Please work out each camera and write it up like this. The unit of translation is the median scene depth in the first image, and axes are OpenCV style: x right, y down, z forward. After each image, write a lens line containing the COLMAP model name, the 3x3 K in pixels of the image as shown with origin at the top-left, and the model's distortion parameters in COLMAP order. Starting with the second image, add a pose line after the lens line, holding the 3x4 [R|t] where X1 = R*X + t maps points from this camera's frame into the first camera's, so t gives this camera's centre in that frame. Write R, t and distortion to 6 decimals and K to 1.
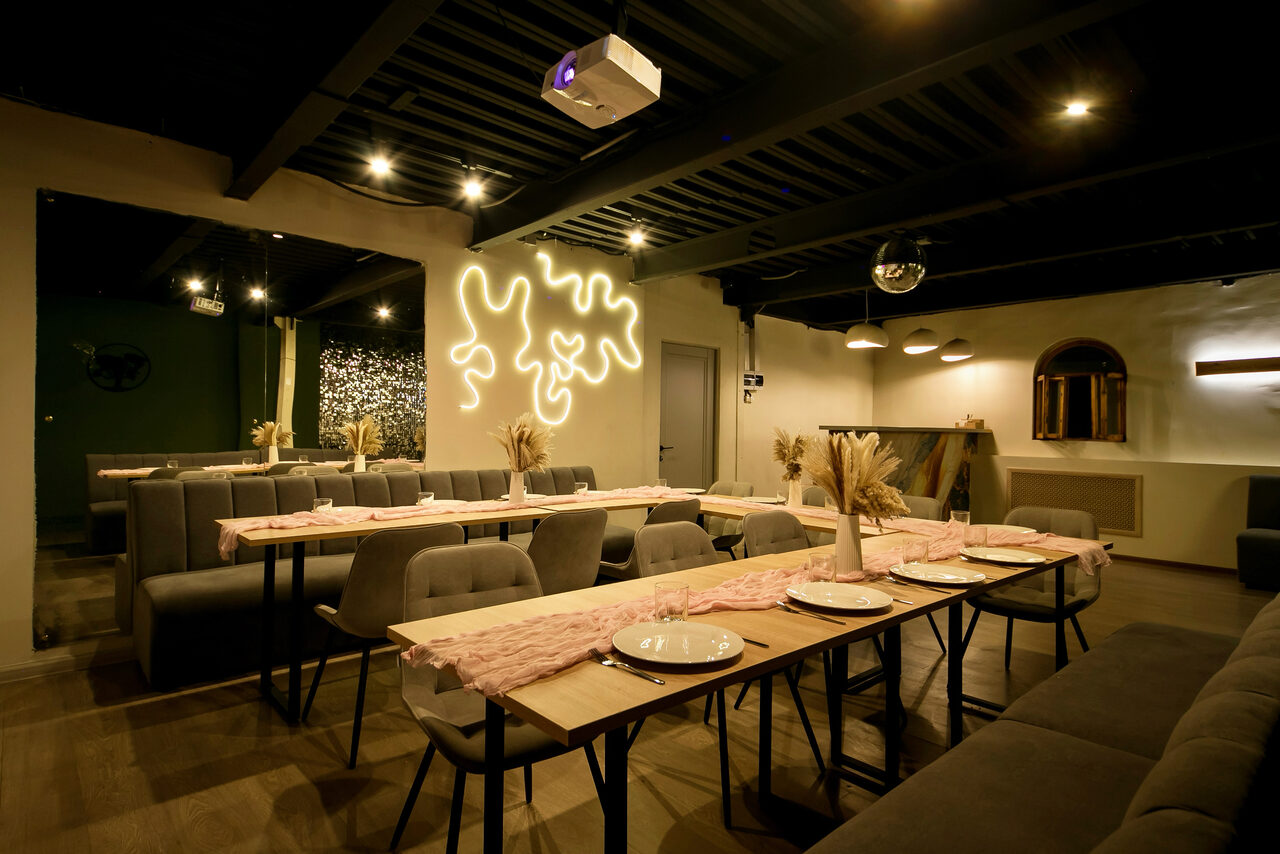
lens RADIAL K [[683.6, 0, 640.0], [0, 683.6, 427.0], [0, 0, 1]] dist [0.032876, -0.011047]
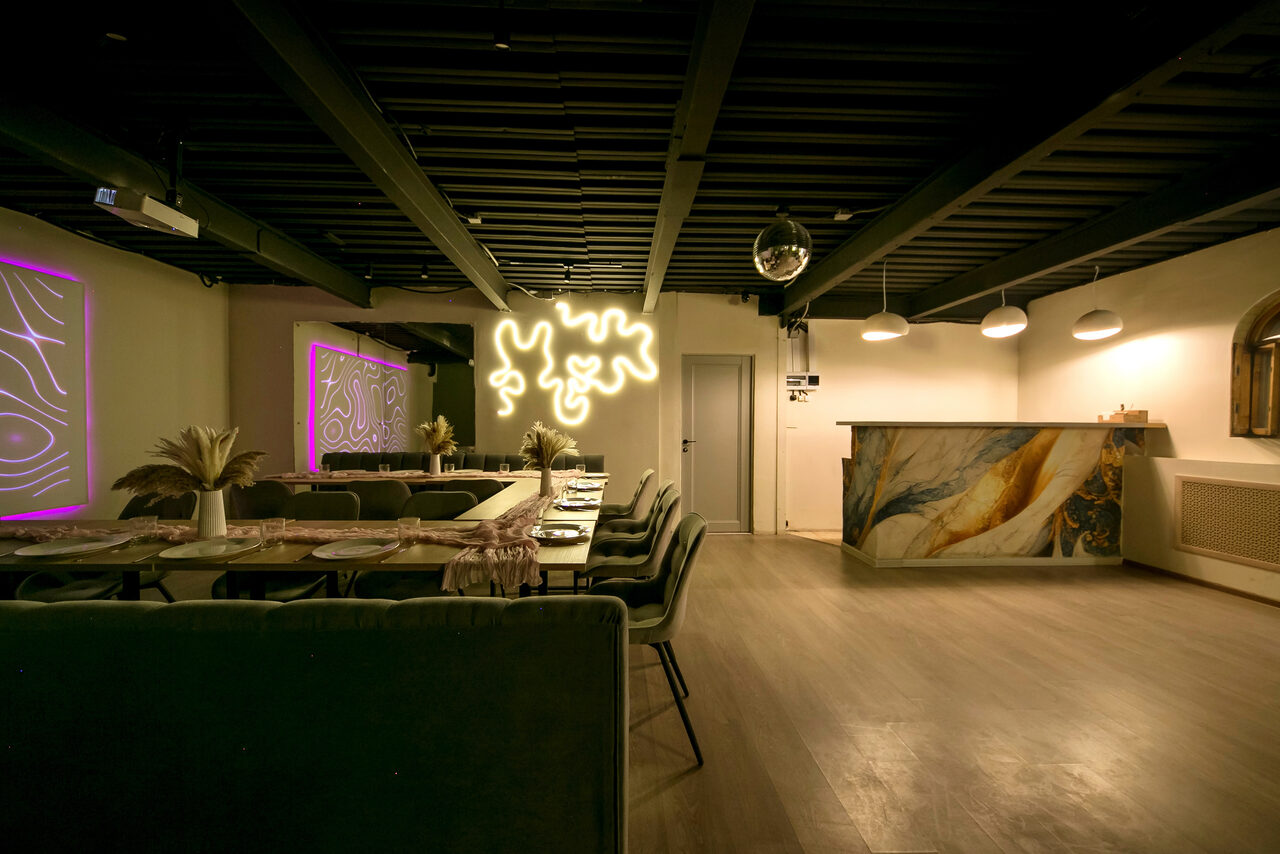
lens RADIAL K [[465.5, 0, 627.3], [0, 465.5, 430.2], [0, 0, 1]] dist [-0.002309, -0.000164]
pose [[0.758623, -0.003115, -0.651523, 0.640767], [0.006684, 0.999973, 0.003001, 0.009287], [0.651496, -0.006632, 0.758623, 0.379666]]
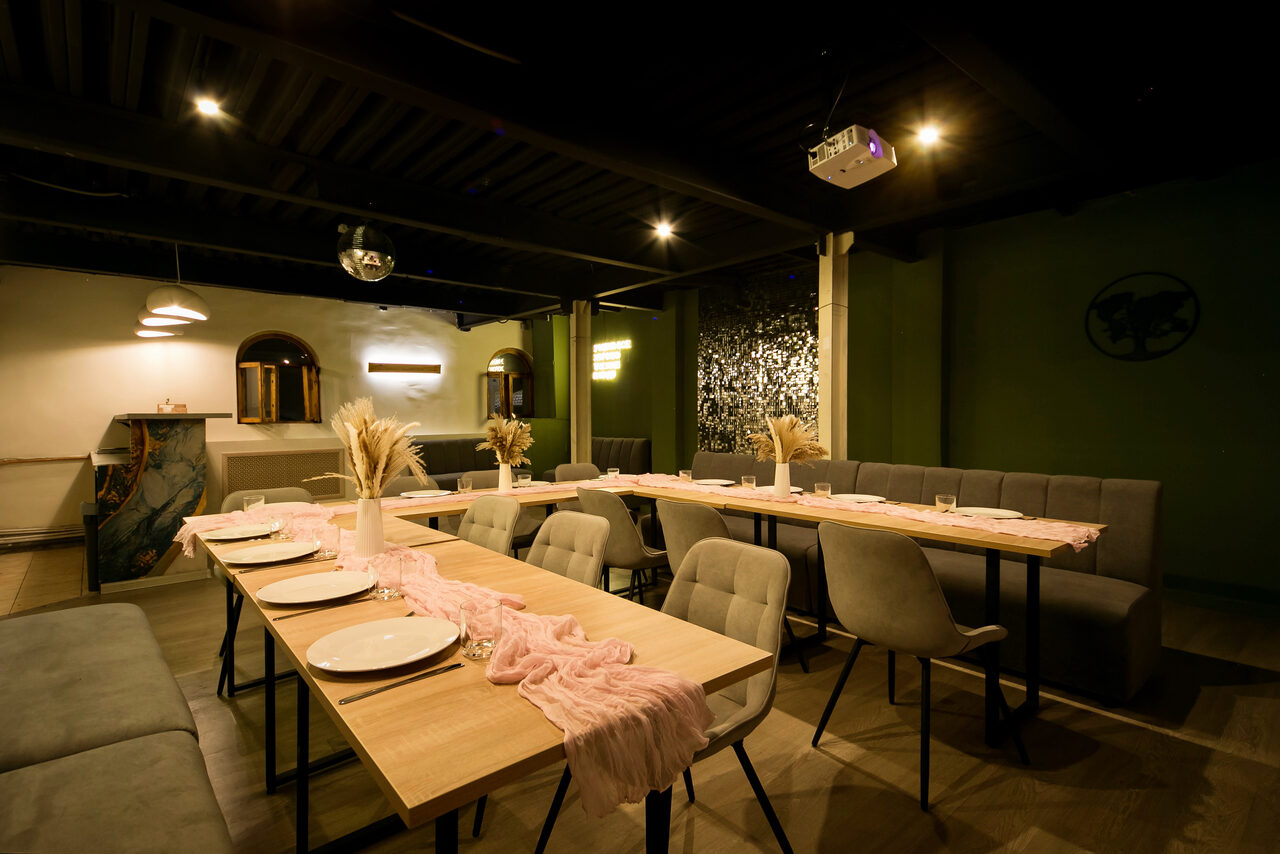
lens RADIAL K [[620.2, 0, 640.0], [0, 620.2, 427.0], [0, 0, 1]] dist [0.040093, 0.000123]
pose [[0.035780, -0.037047, 0.998673, -0.545013], [0.009562, 0.999280, 0.036727, -0.009708], [-0.999314, 0.008235, 0.036109, 0.570946]]
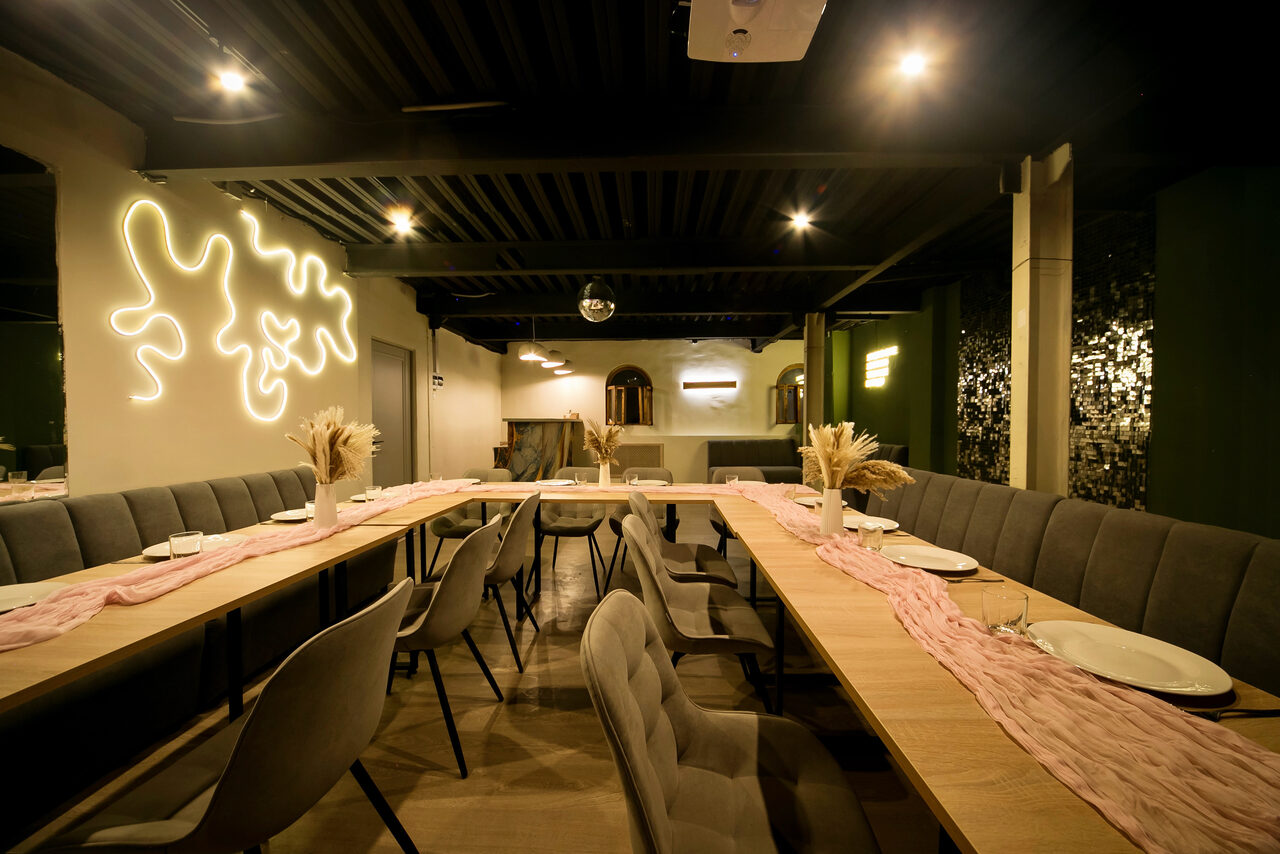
lens RADIAL K [[455.6, 0, 641.6], [0, 455.6, 428.6], [0, 0, 1]] dist [-0.000946, -0.000109]
pose [[0.691862, -0.029238, 0.721438, -0.233607], [0.013720, 0.999532, 0.027351, -0.003359], [-0.721900, -0.009025, 0.691939, 0.300202]]
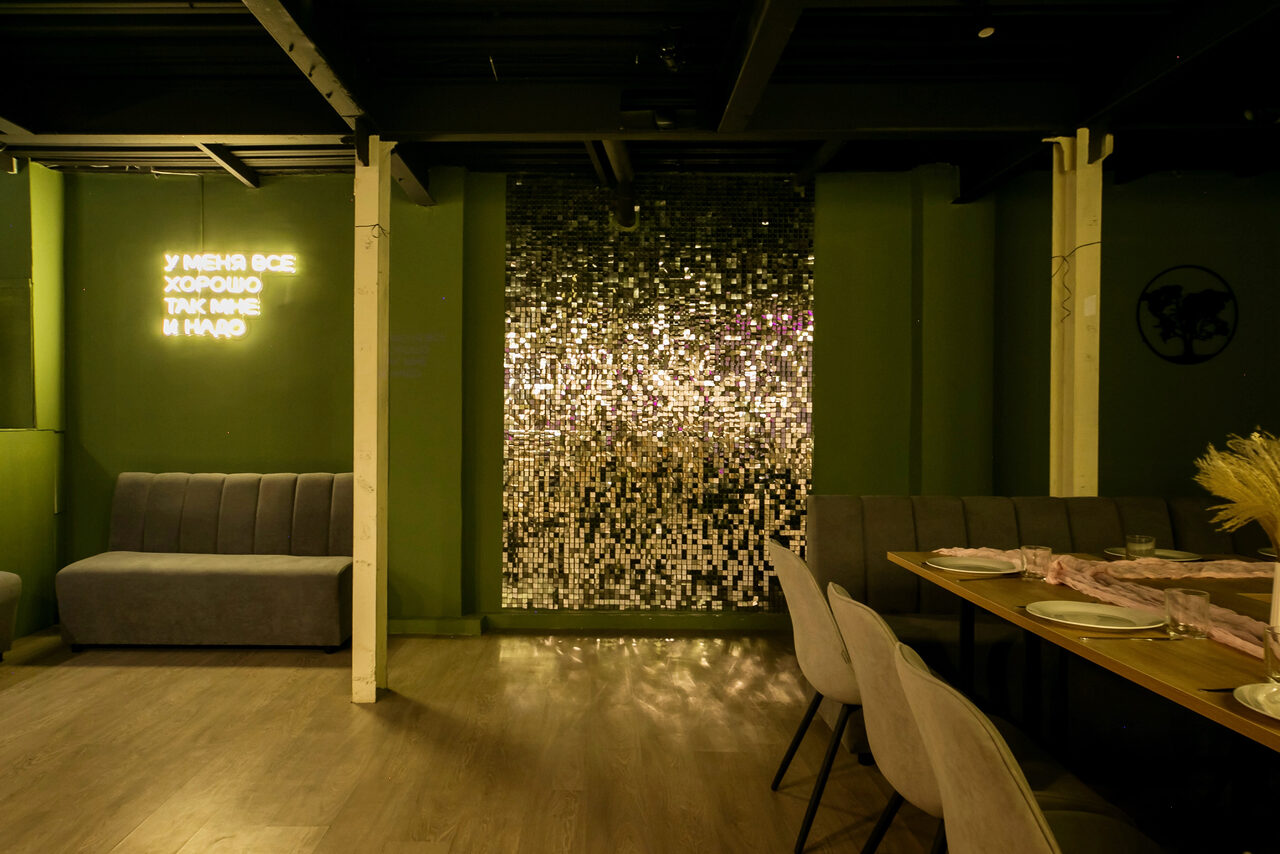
lens RADIAL K [[882.3, 0, 586.4], [0, 882.3, 423.9], [0, 0, 1]] dist [-0.004476, 0.007939]
pose [[-0.725350, -0.017235, 0.688165, 0.135717], [-0.011186, 0.999850, 0.013251, 0.005288], [-0.688290, 0.001914, -0.725433, 1.197894]]
